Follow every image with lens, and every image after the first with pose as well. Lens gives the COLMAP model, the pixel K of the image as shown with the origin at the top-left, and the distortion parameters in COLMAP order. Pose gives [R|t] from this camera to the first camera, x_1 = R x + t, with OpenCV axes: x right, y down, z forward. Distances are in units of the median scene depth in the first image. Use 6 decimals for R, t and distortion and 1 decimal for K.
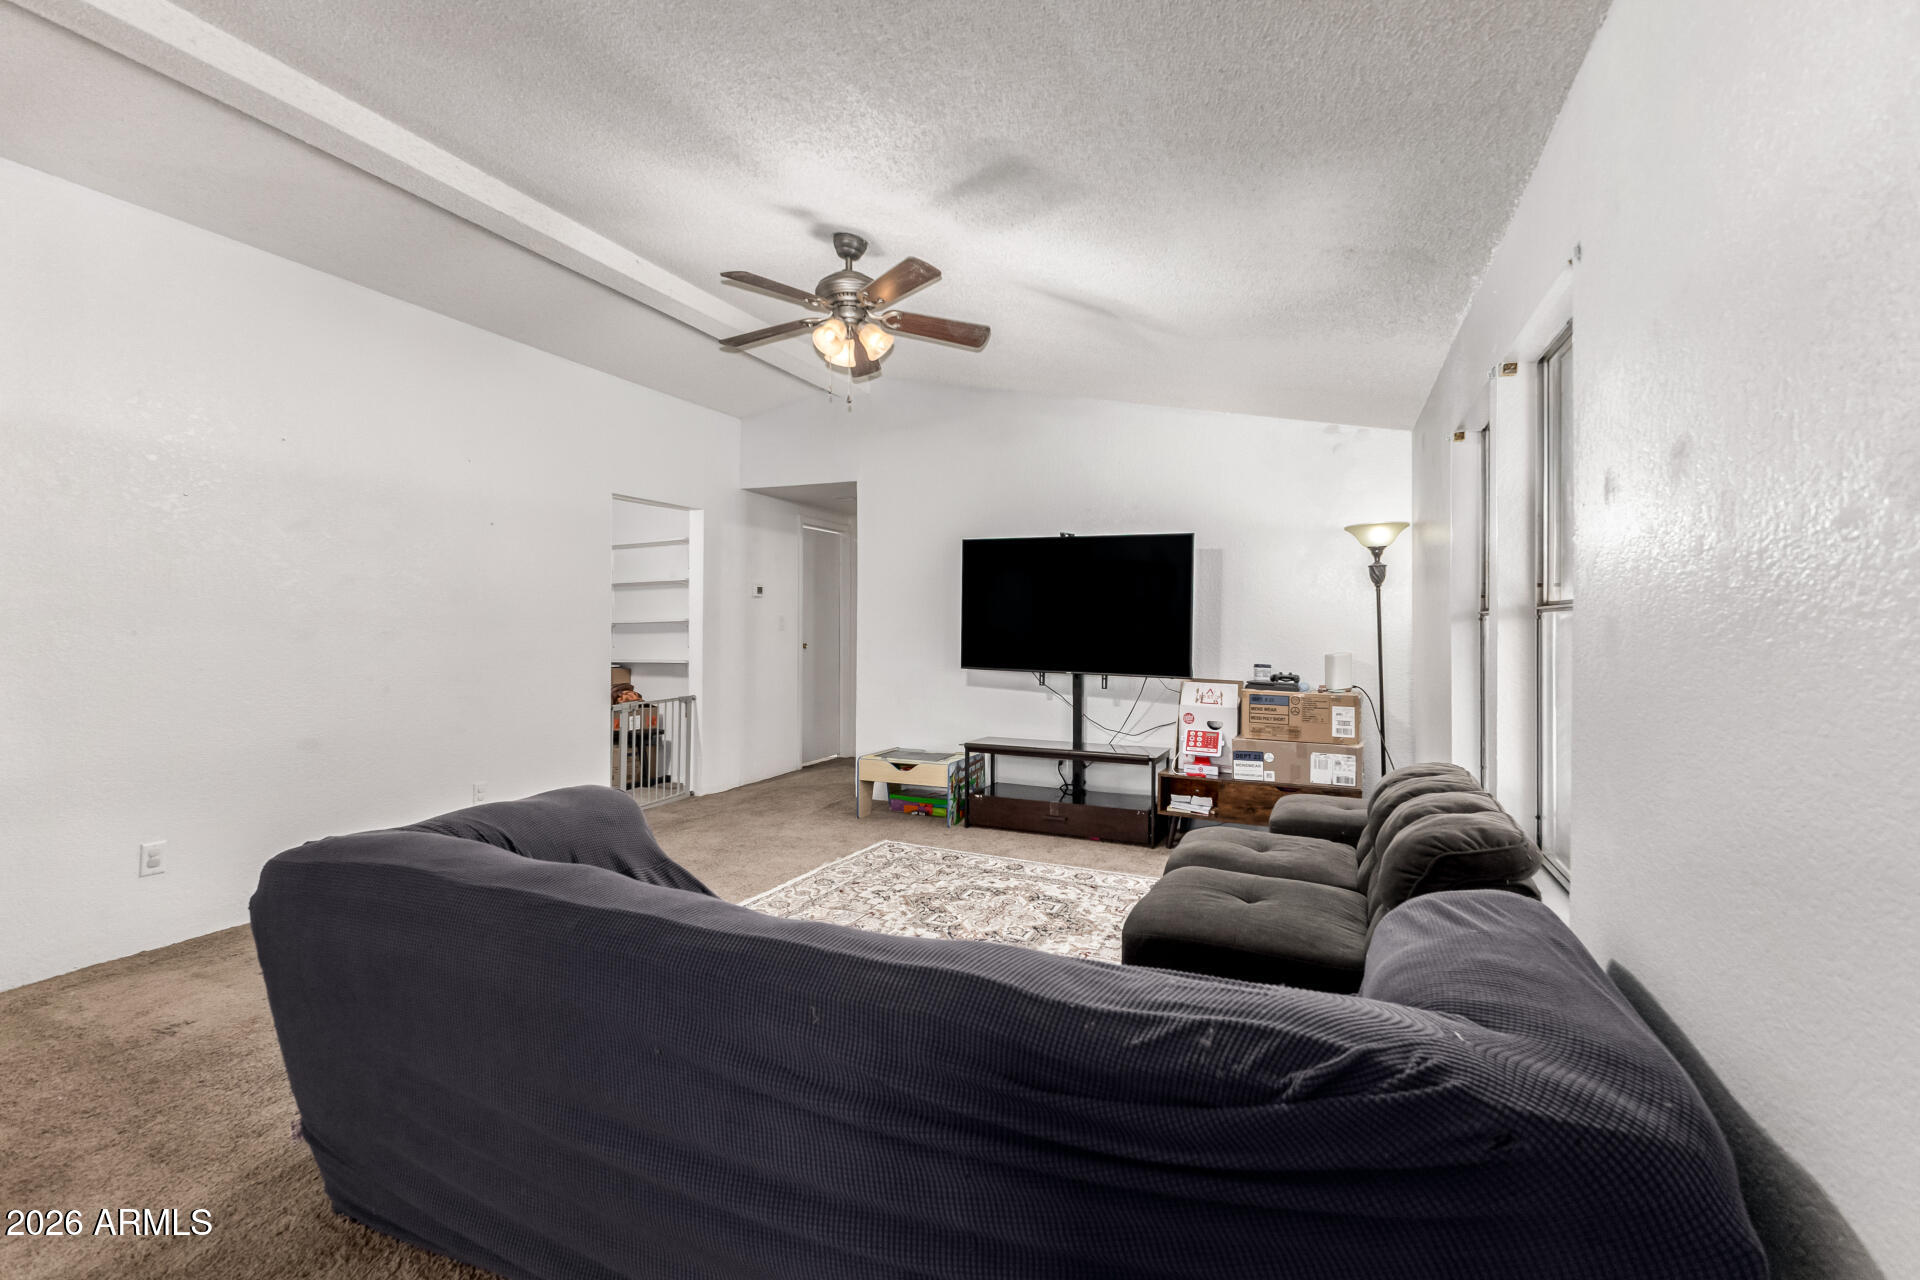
lens RADIAL K [[847.2, 0, 961.8], [0, 847.2, 628.5], [0, 0, 1]] dist [0.009961, -0.000815]
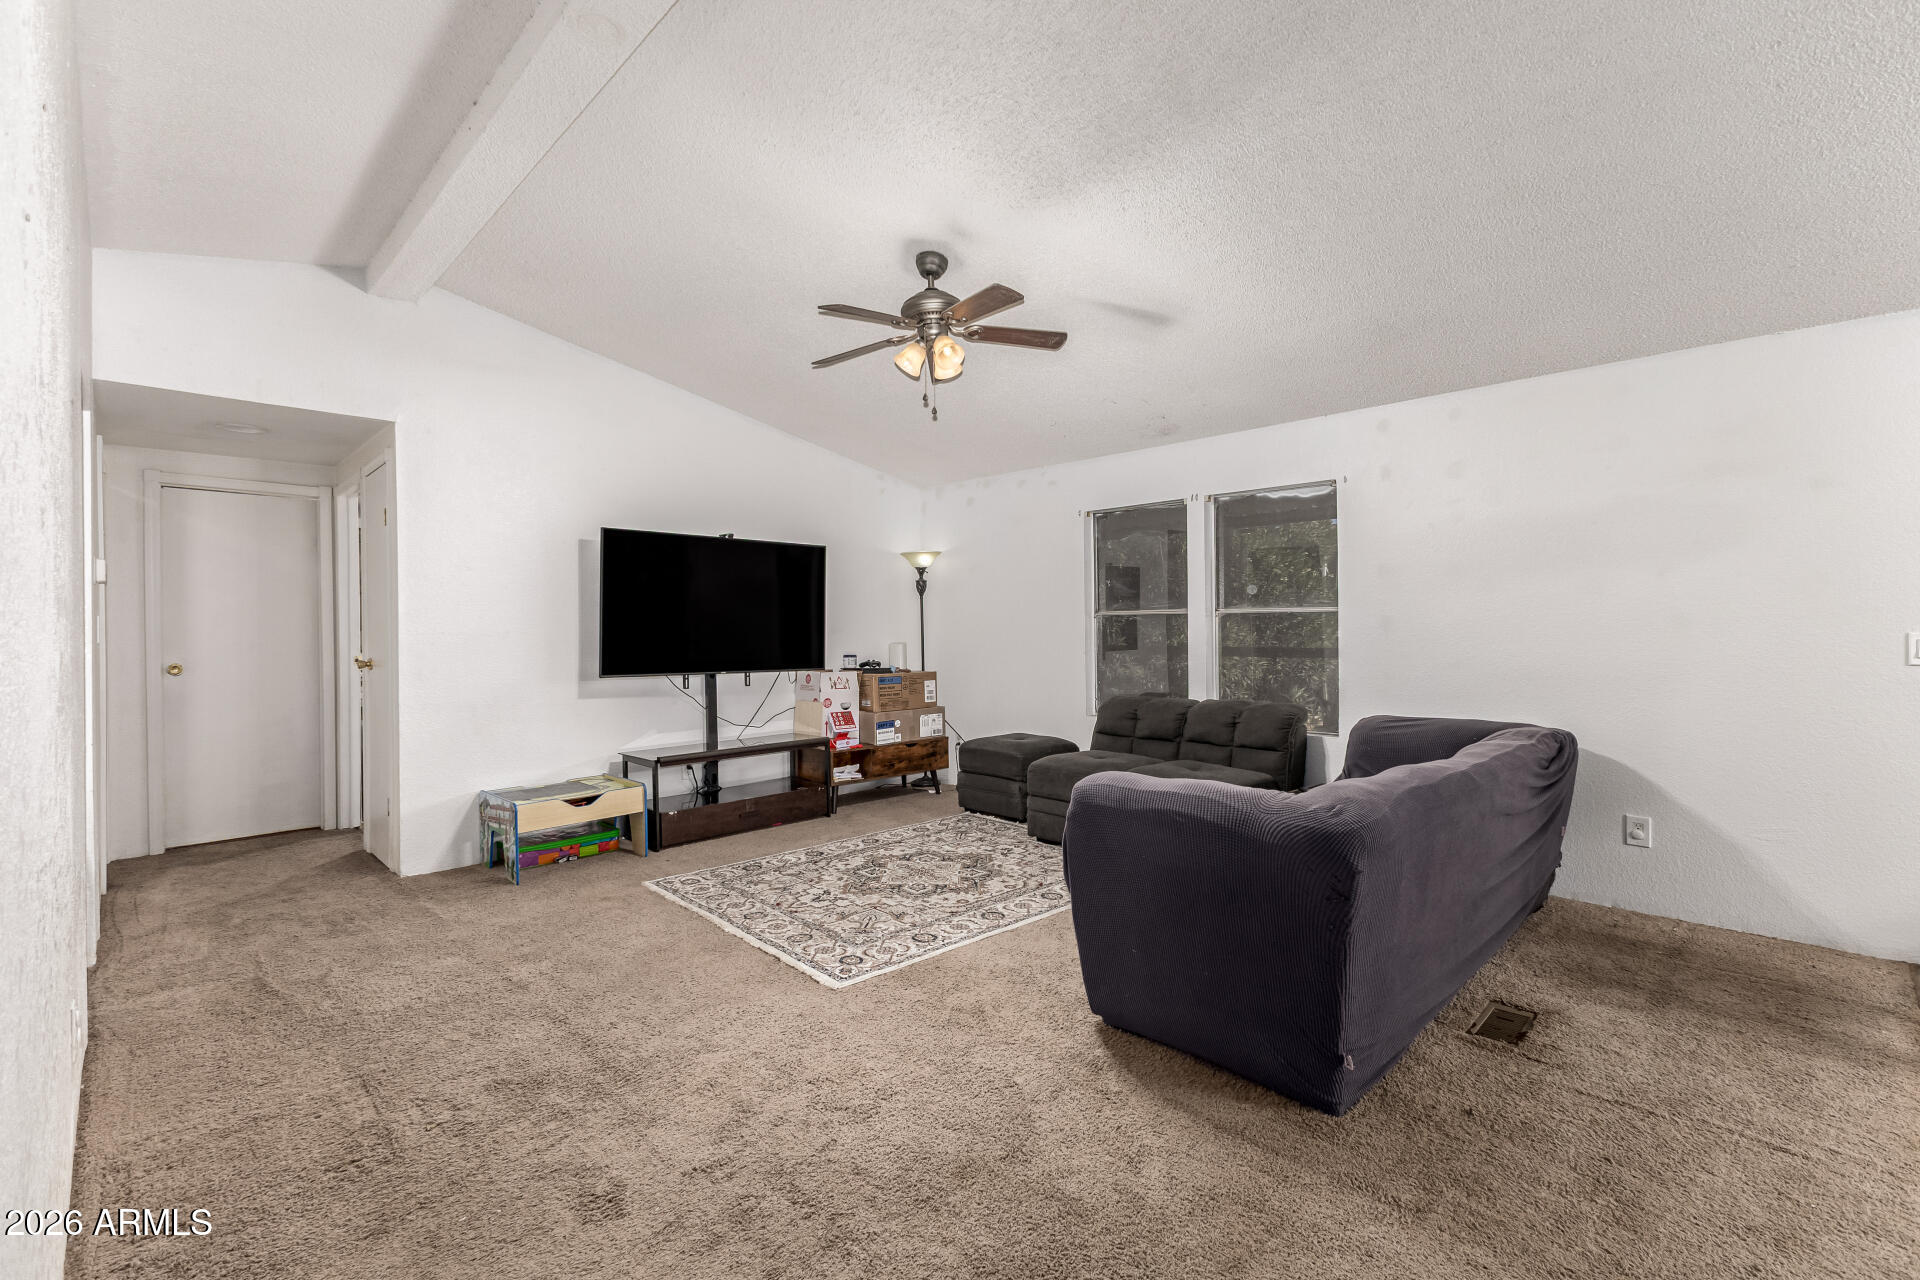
lens RADIAL K [[847.2, 0, 969.9], [0, 847.2, 628.1], [0, 0, 1]] dist [0.009961, -0.000815]
pose [[0.356631, -0.013837, 0.934143, -0.810689], [0.013174, 0.999865, 0.009781, -0.007603], [-0.934153, 0.008818, 0.356765, 0.417440]]
